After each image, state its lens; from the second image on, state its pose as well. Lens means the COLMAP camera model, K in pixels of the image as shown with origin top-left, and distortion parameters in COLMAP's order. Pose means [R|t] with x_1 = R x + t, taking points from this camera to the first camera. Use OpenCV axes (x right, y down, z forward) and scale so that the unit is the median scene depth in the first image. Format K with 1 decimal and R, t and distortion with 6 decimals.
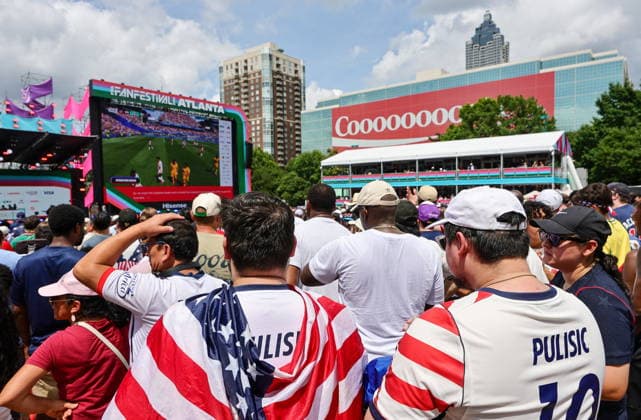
lens RADIAL K [[408.3, 0, 314.2], [0, 408.3, 206.3], [0, 0, 1]] dist [-0.004146, 0.002144]
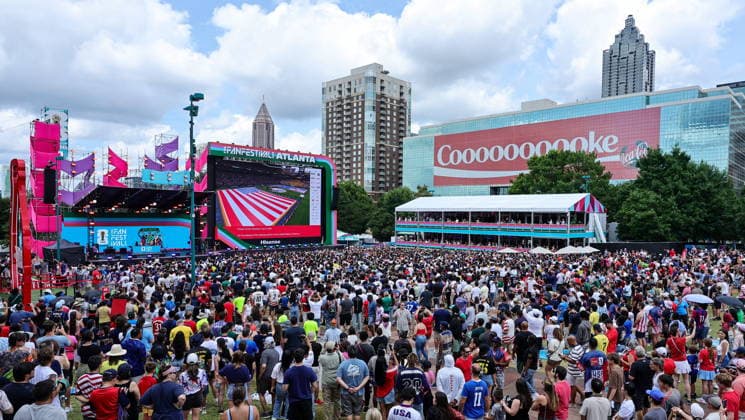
lens RADIAL K [[470.7, 0, 378.9], [0, 470.7, 212.1], [0, 0, 1]] dist [0.005302, 0.000363]
pose [[0.993800, 0.025184, -0.108294, 0.030591], [-0.029584, 0.998793, -0.039219, -0.011623], [0.107175, 0.042180, 0.993345, -0.085442]]
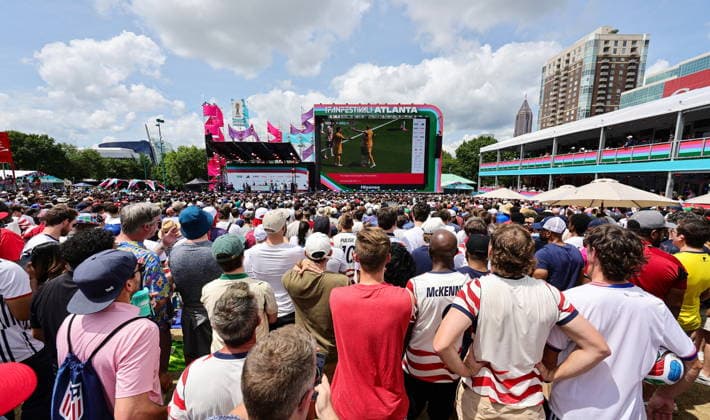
lens RADIAL K [[282.0, 0, 349.0], [0, 282.0, 210.3], [0, 0, 1]] dist [-0.000955, -0.000069]
pose [[0.622212, 0.108077, -0.775352, 0.094172], [-0.043313, 0.993660, 0.103749, -0.005277], [0.781649, -0.030971, 0.622949, 0.089495]]
